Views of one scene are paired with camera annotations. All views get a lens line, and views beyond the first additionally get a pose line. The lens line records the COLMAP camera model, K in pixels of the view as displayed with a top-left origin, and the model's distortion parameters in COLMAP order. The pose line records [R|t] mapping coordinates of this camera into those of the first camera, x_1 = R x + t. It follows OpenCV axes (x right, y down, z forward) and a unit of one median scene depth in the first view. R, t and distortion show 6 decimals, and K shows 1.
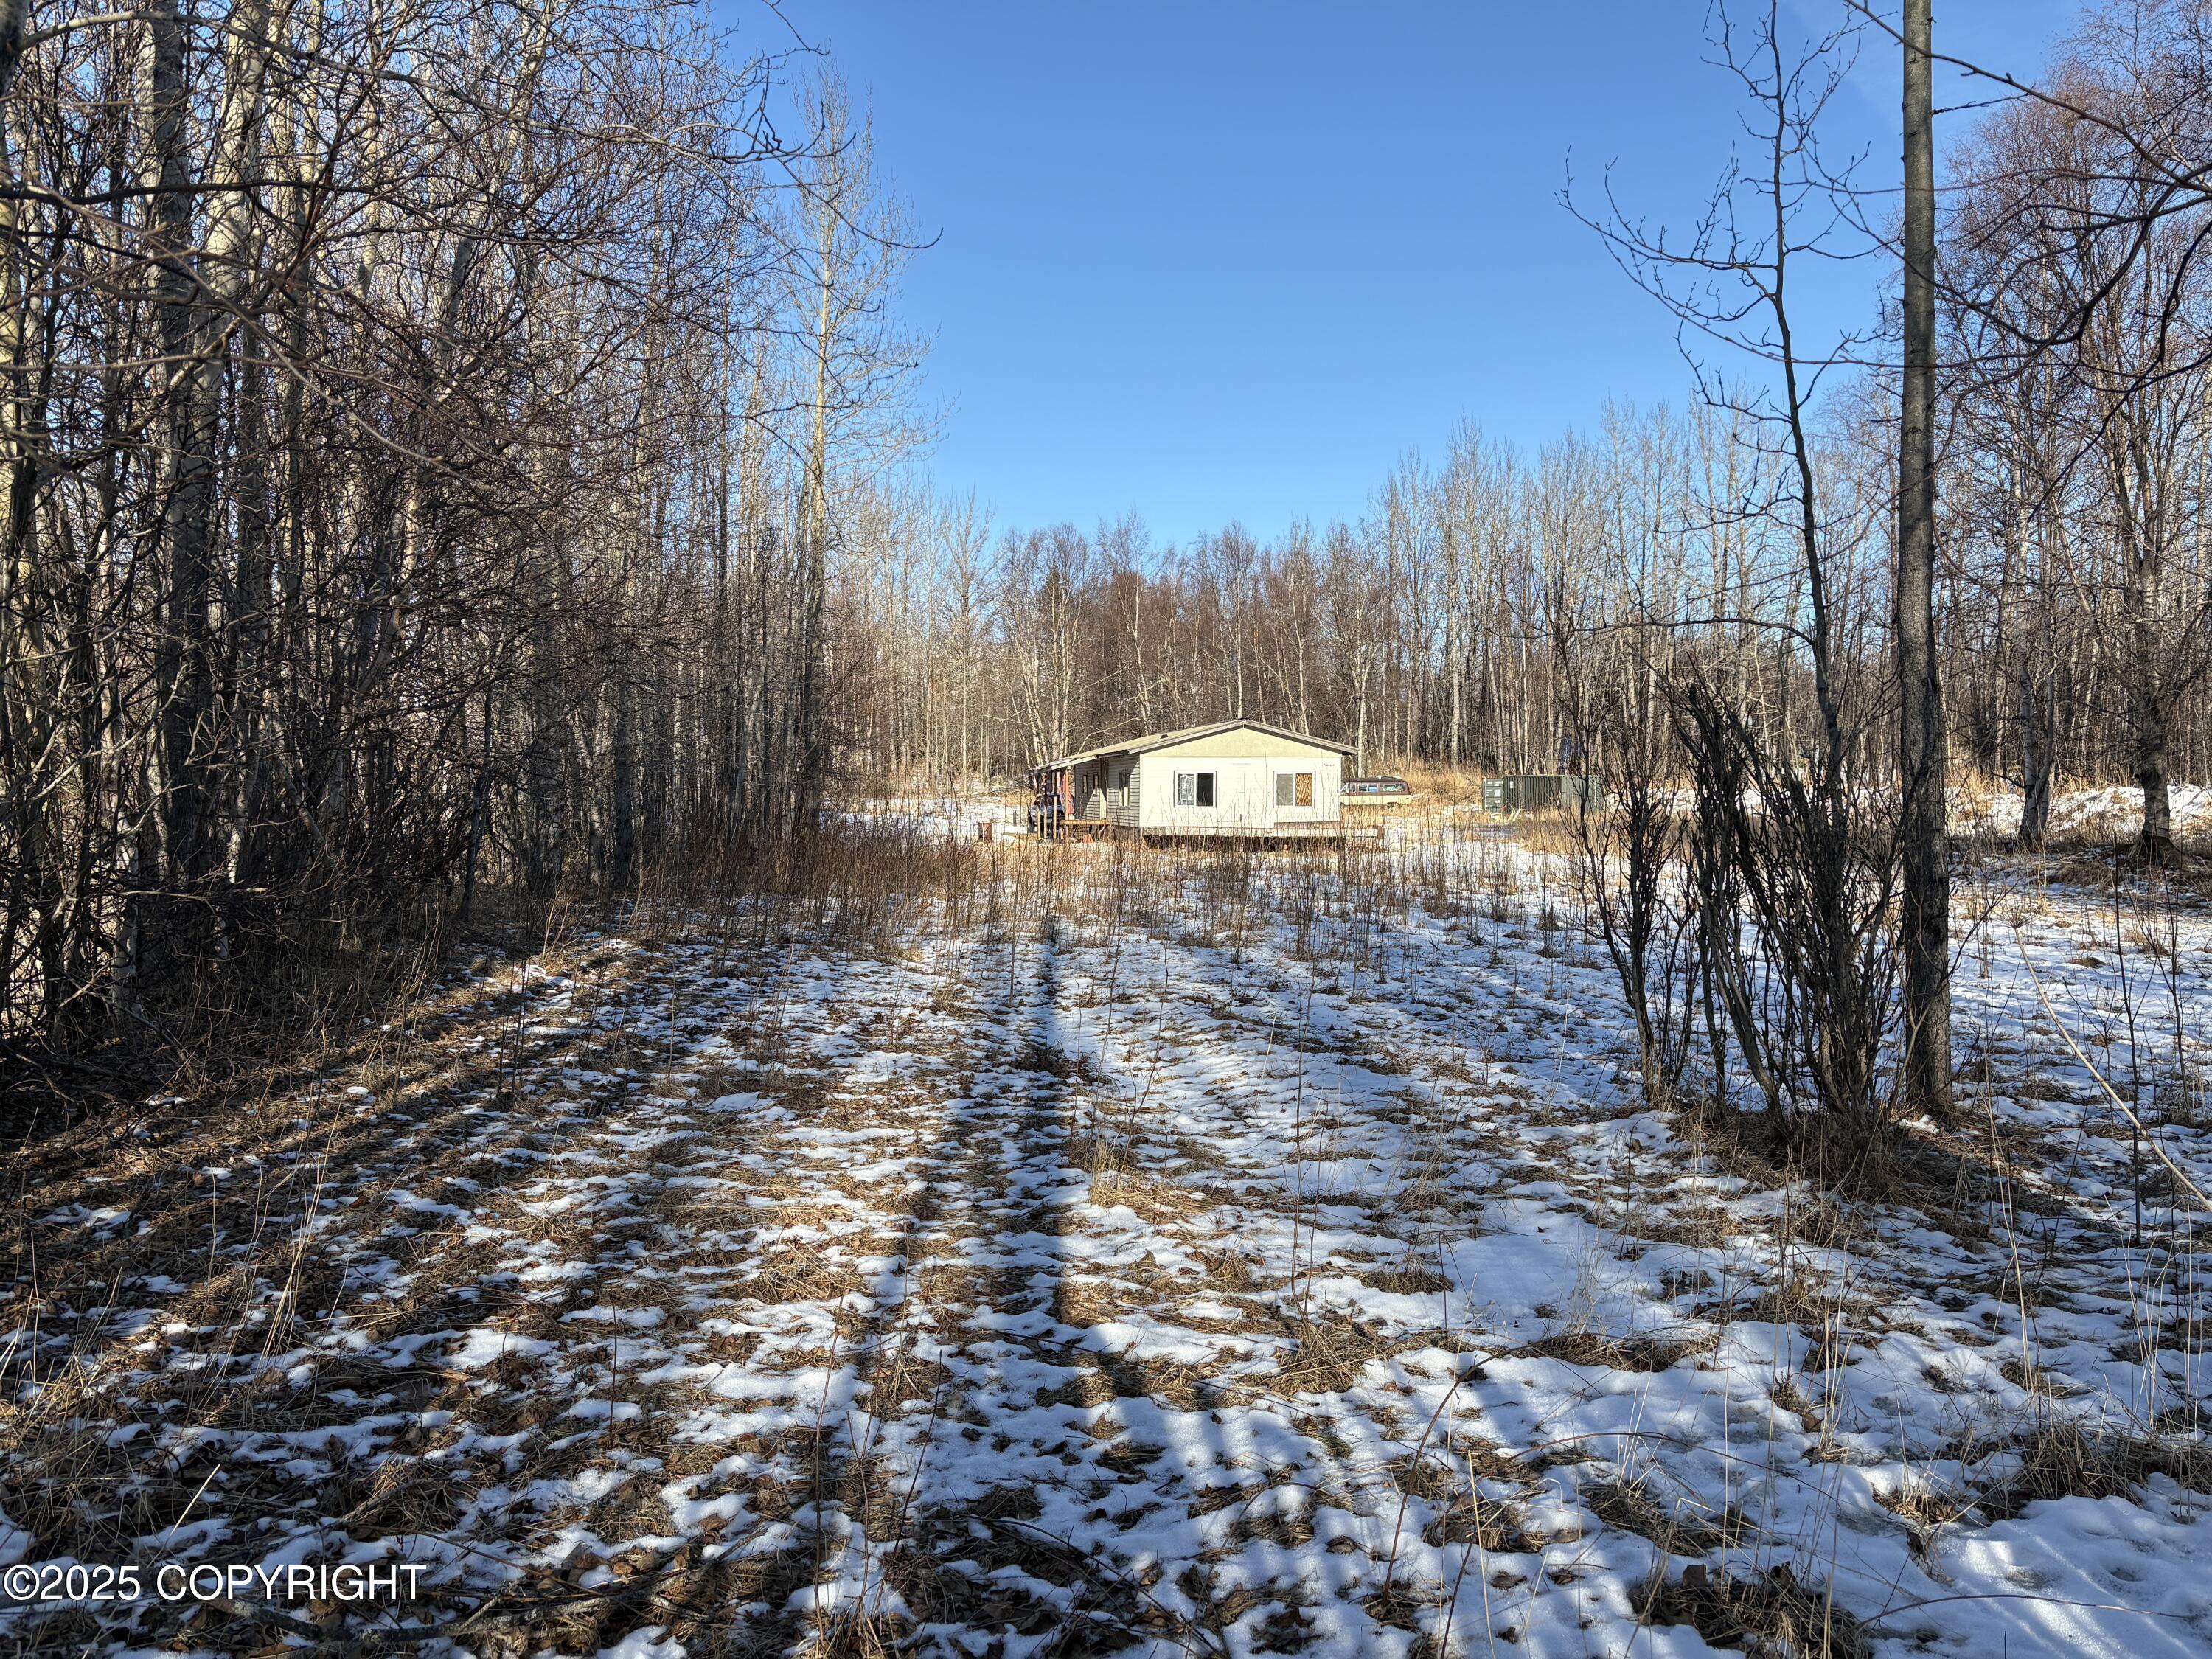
lens RADIAL K [[1535.0, 0, 1092.9], [0, 1535.0, 818.2], [0, 0, 1]] dist [0.000000, -0.038496]
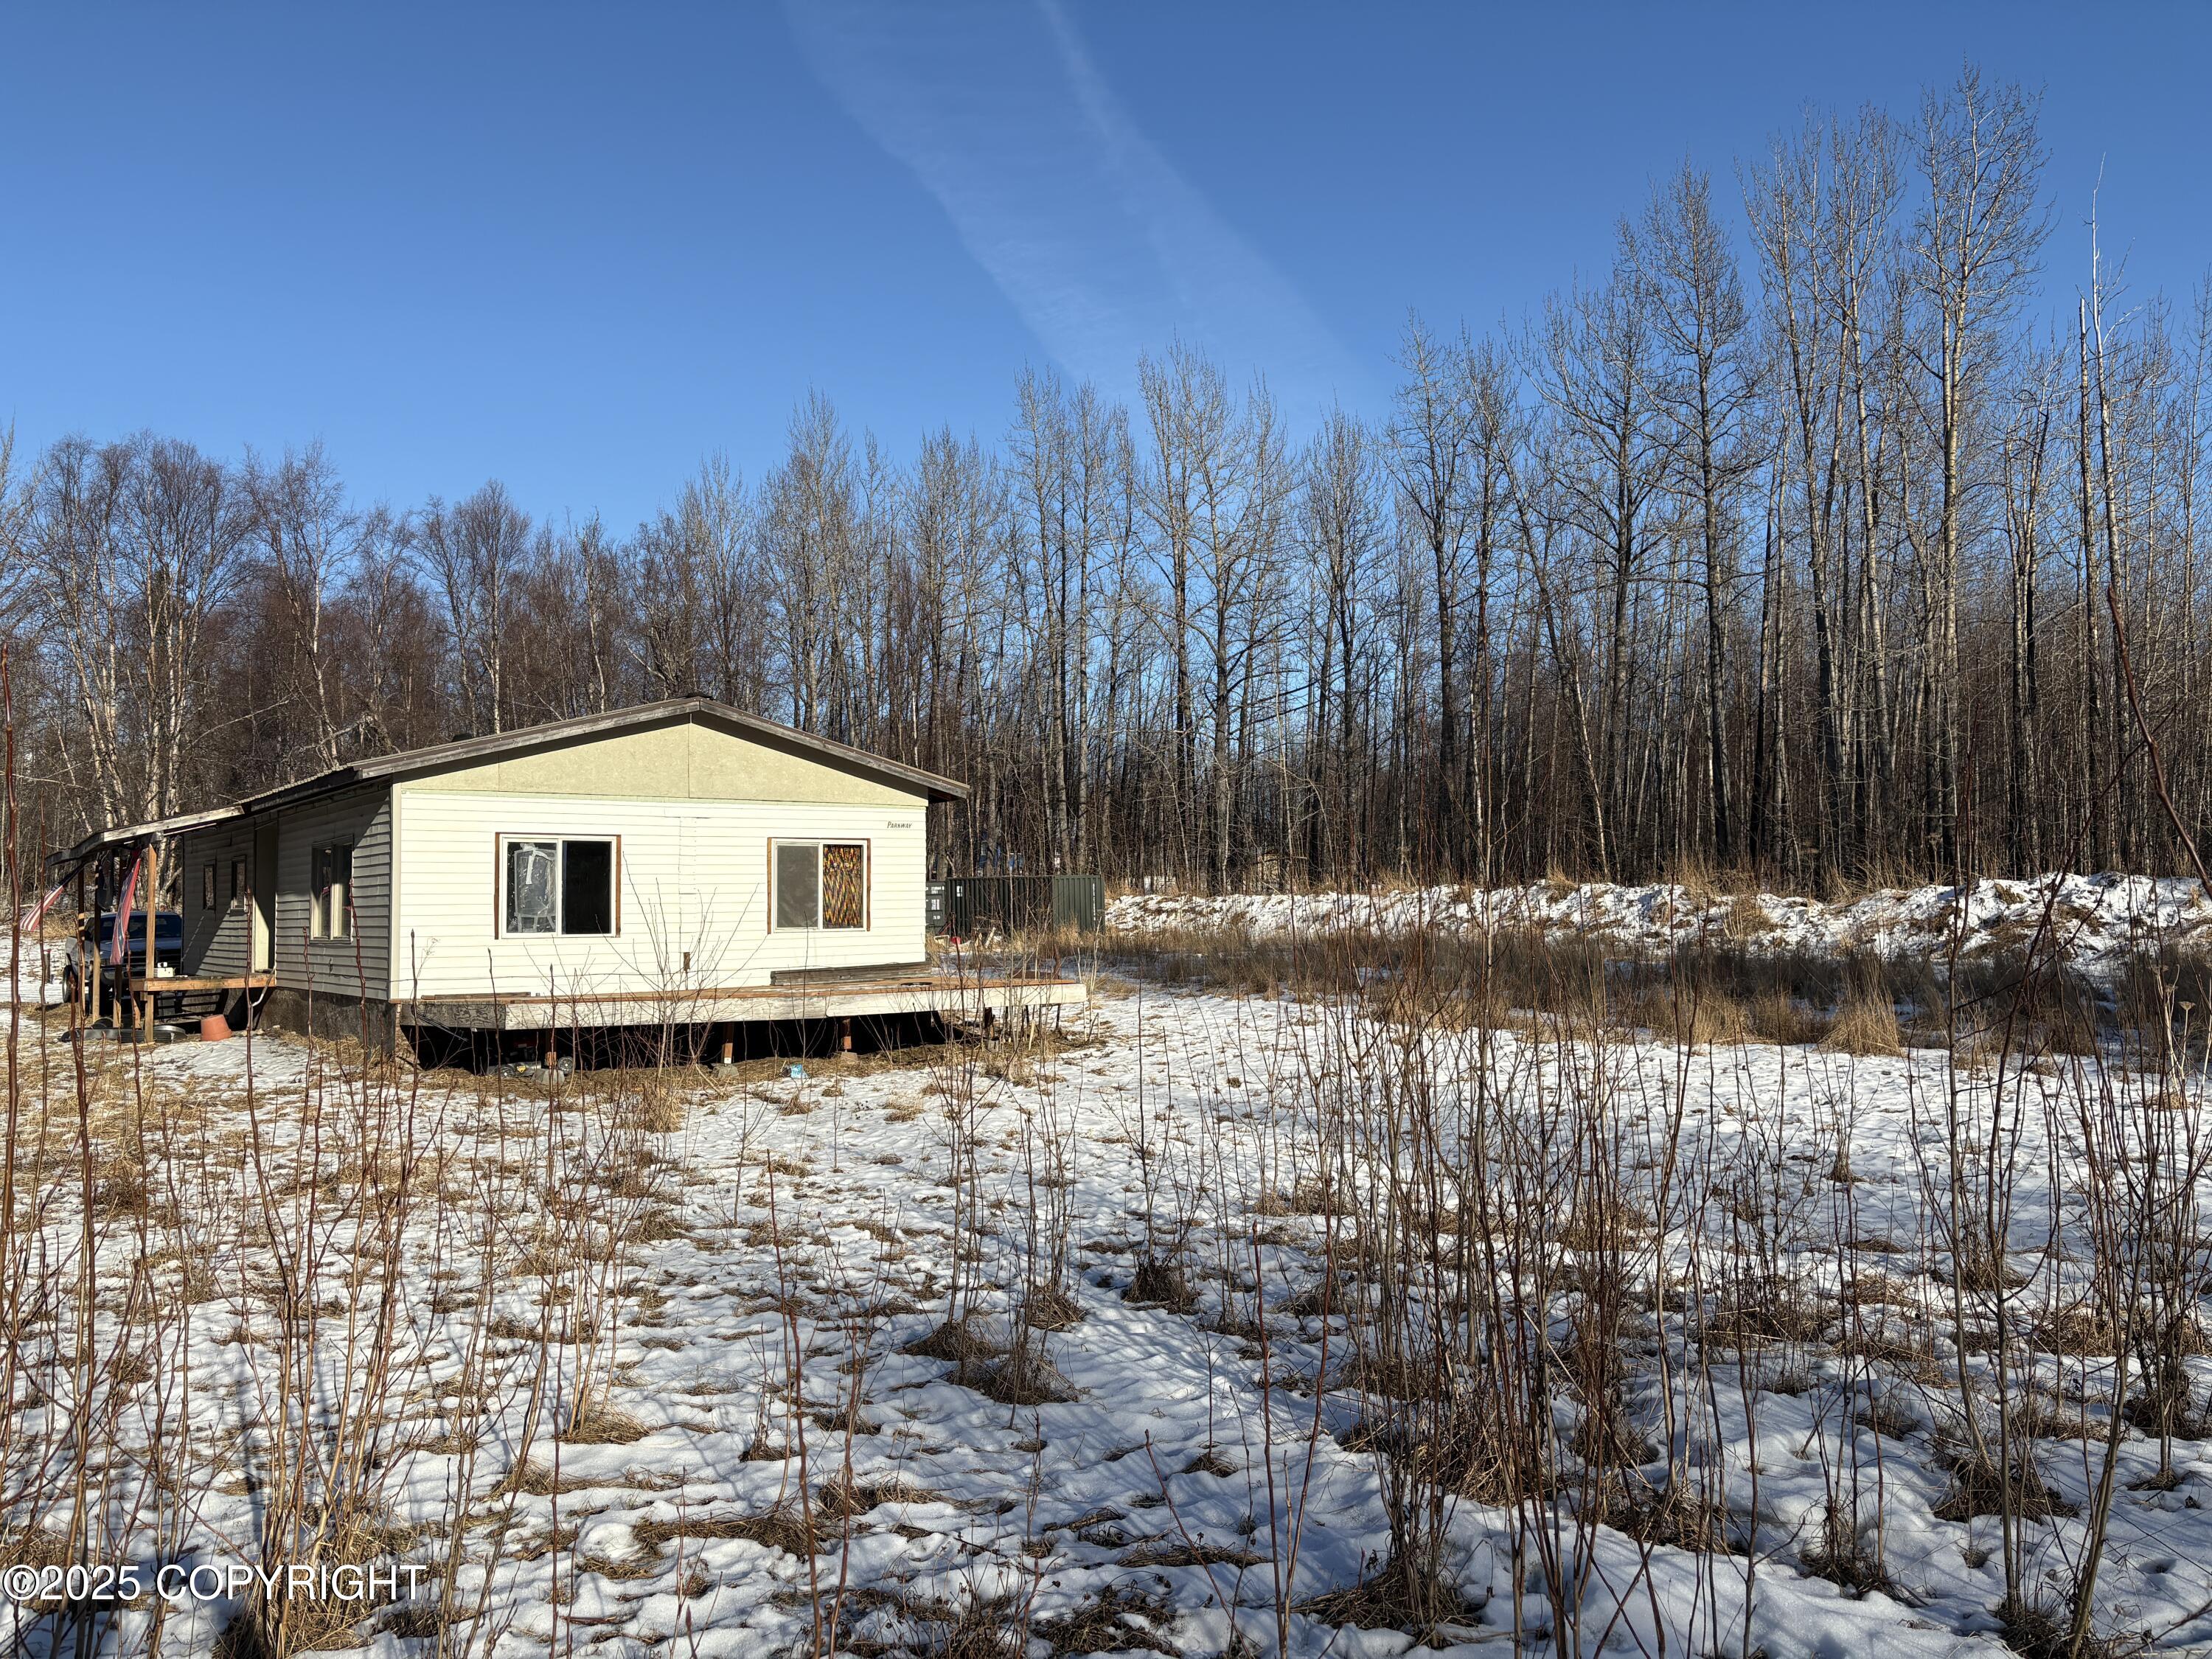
lens RADIAL K [[1535.0, 0, 1092.9], [0, 1535.0, 818.2], [0, 0, 1]] dist [0.000000, -0.038496]
pose [[0.869983, 0.017982, 0.492753, -0.001471], [0.021907, 0.996938, -0.075059, -0.004851], [-0.492594, 0.076095, 0.866926, 0.606829]]
